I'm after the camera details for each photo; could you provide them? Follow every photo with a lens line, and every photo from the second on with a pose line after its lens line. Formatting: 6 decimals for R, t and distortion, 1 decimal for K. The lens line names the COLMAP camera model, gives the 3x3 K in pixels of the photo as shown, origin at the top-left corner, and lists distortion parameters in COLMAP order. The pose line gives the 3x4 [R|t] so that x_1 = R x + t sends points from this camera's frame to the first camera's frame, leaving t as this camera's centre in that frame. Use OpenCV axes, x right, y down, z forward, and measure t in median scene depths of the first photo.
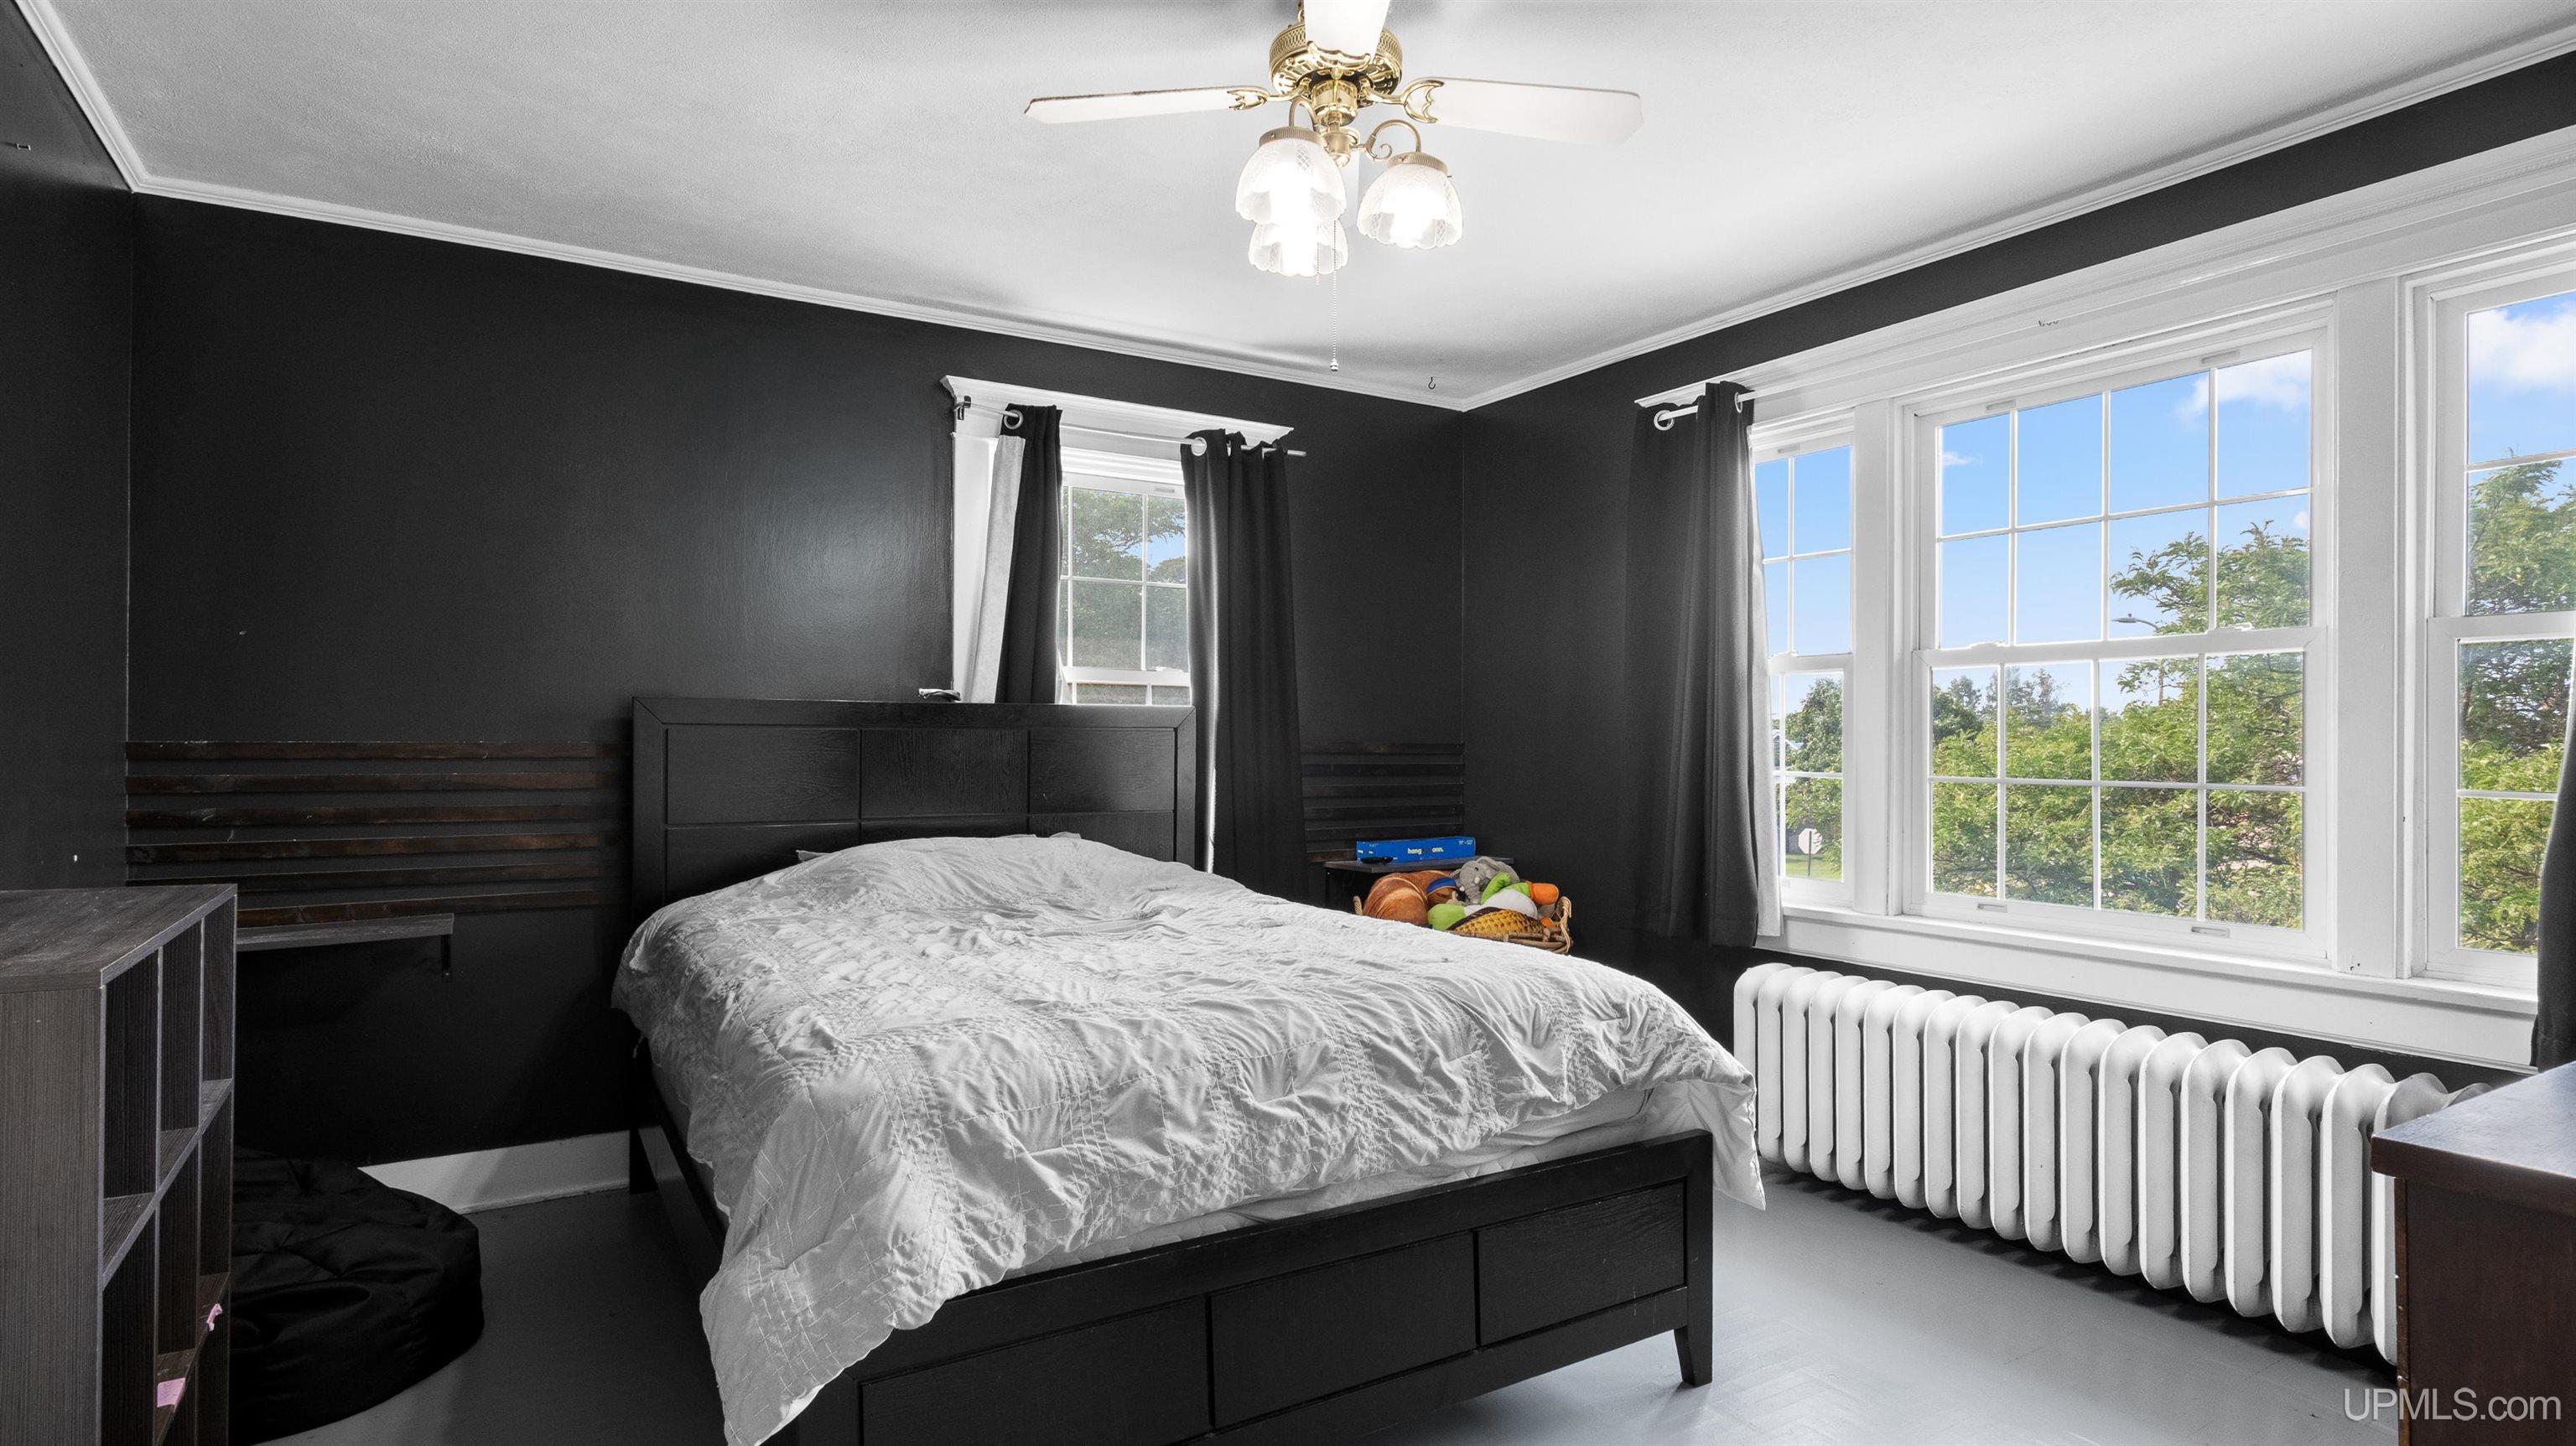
lens RADIAL K [[1326.6, 0, 1287.6], [0, 1326.6, 727.9], [0, 0, 1]] dist [-0.016345, 0.000146]
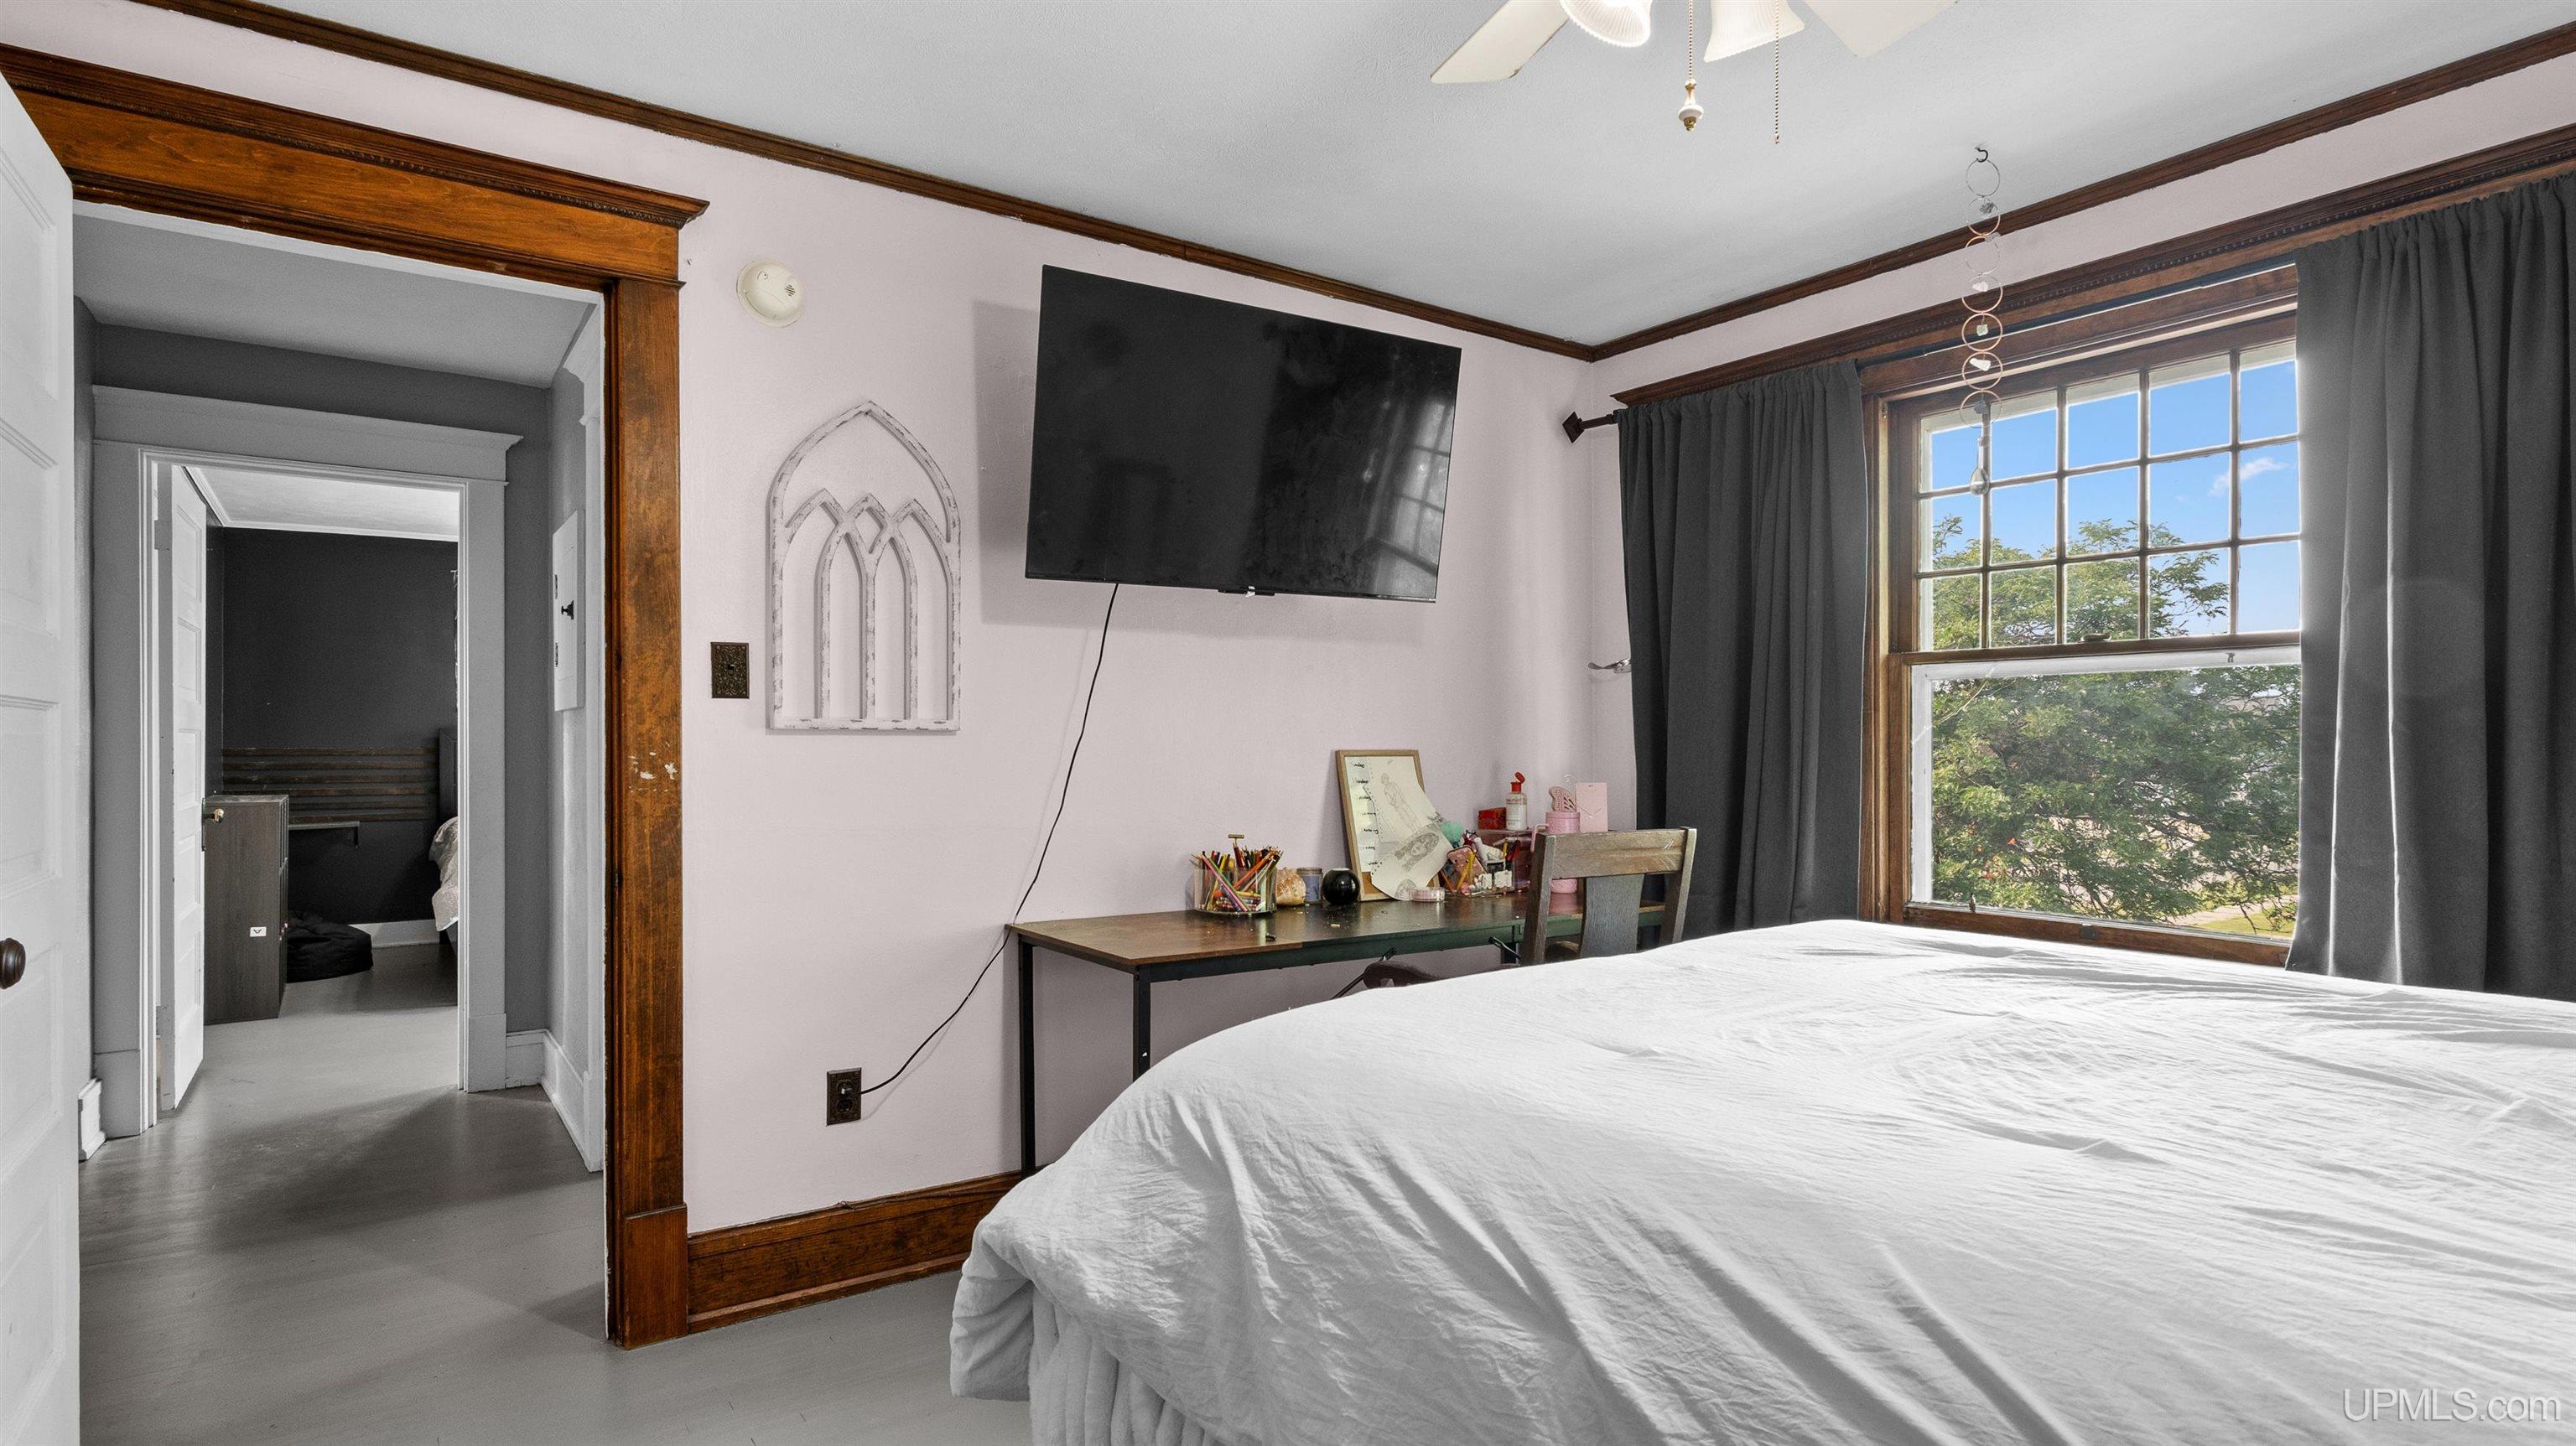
lens RADIAL K [[1326.6, 0, 1289.1], [0, 1326.6, 733.1], [0, 0, 1]] dist [-0.016345, 0.000146]
pose [[0.998514, -0.010756, 0.053424, 0.904954], [0.010628, 0.999940, 0.002692, -0.004329], [-0.053449, -0.002120, 0.998568, -1.441023]]
